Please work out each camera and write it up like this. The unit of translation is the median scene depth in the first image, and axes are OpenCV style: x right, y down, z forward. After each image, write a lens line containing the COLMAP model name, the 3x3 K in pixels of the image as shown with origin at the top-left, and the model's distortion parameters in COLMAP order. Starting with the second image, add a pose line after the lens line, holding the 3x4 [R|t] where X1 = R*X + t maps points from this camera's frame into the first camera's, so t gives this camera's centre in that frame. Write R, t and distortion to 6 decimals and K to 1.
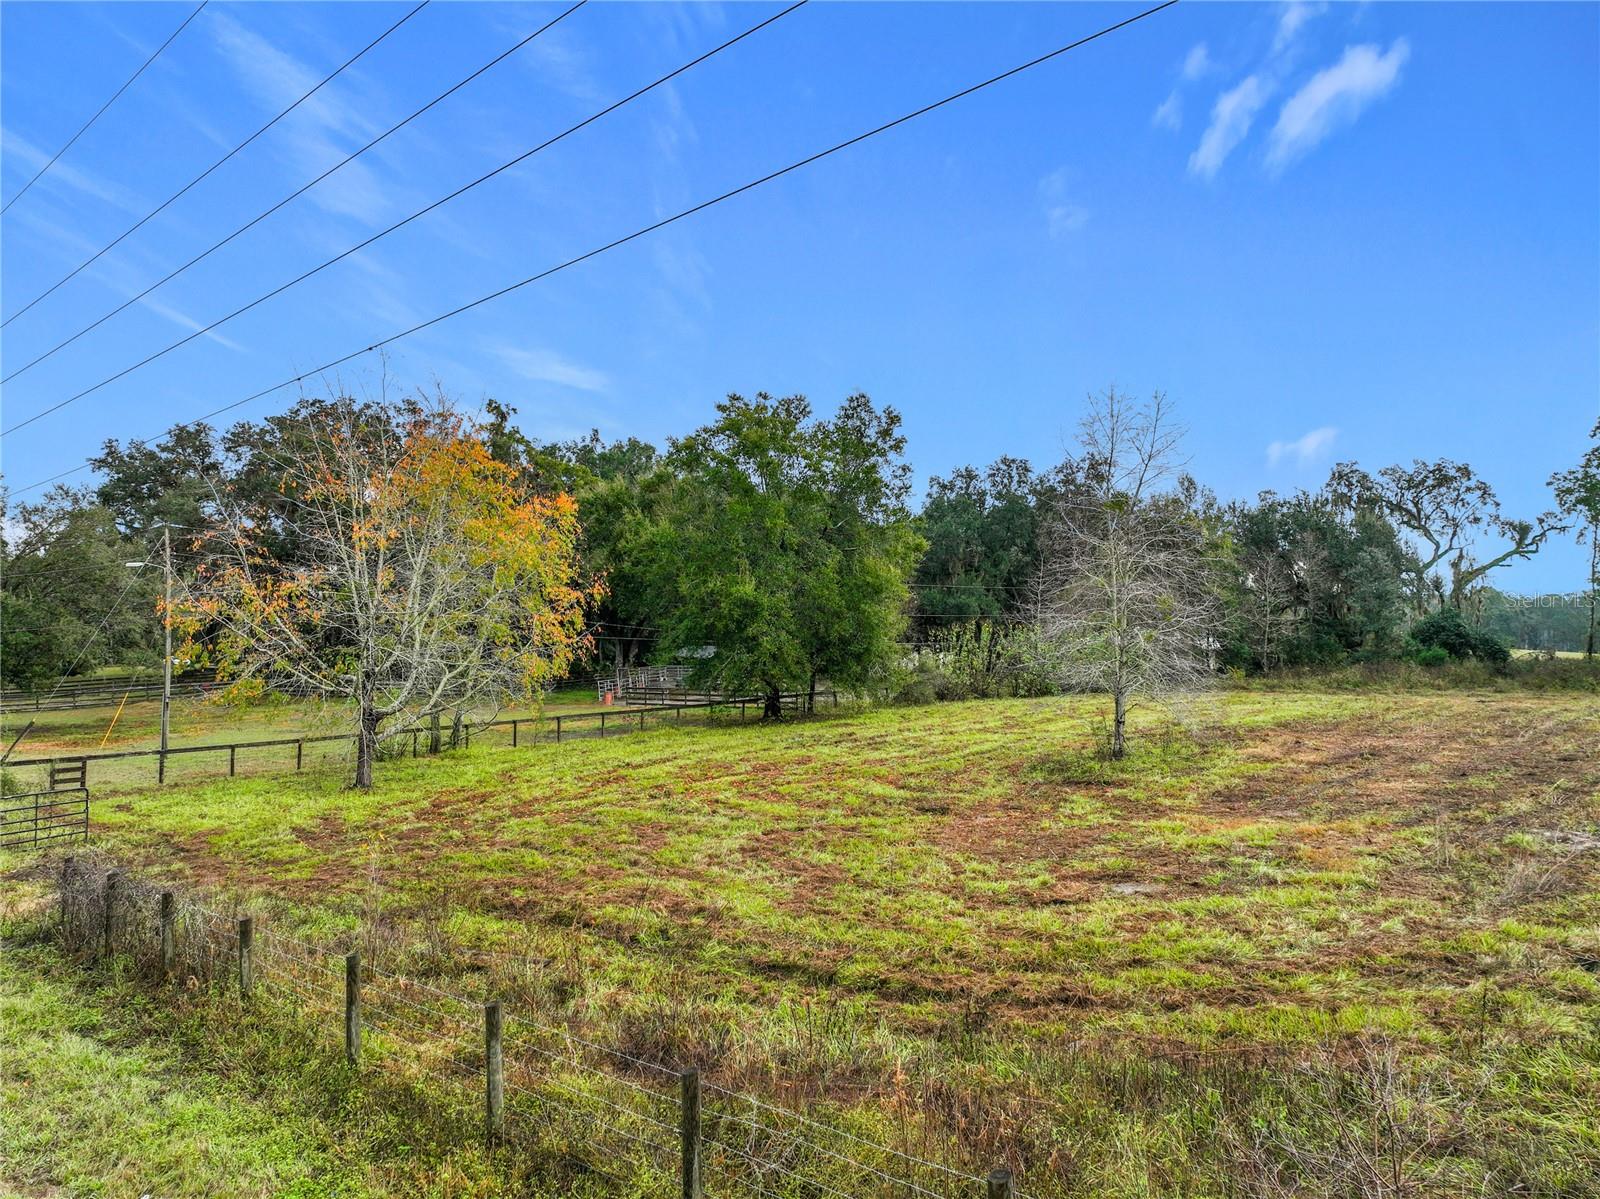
lens RADIAL K [[1150.4, 0, 800.0], [0, 1150.4, 599.5], [0, 0, 1]] dist [0.004362, 0.008196]
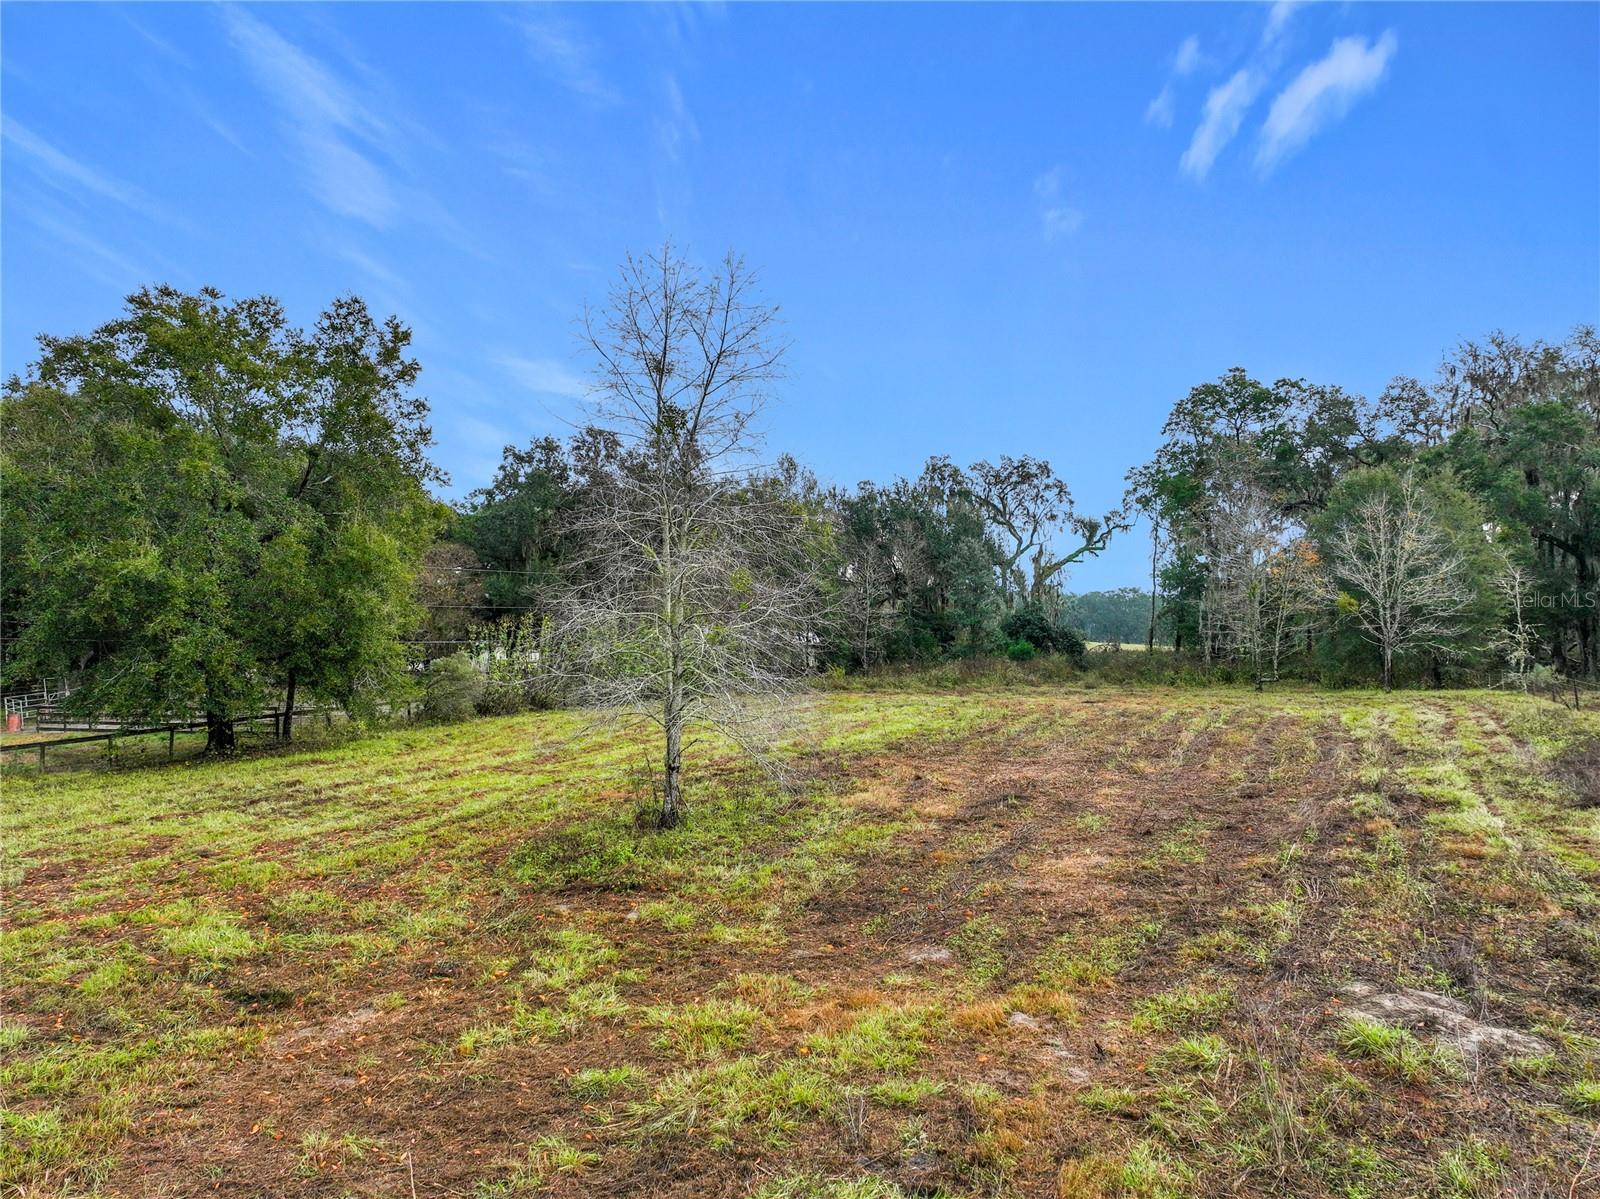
lens RADIAL K [[1150.4, 0, 800.0], [0, 1150.4, 599.5], [0, 0, 1]] dist [0.004362, 0.008196]
pose [[0.945257, 0.004940, 0.326289, 0.051858], [-0.006482, 0.999972, 0.003638, 0.003690], [-0.326262, -0.005554, 0.945263, 0.141807]]
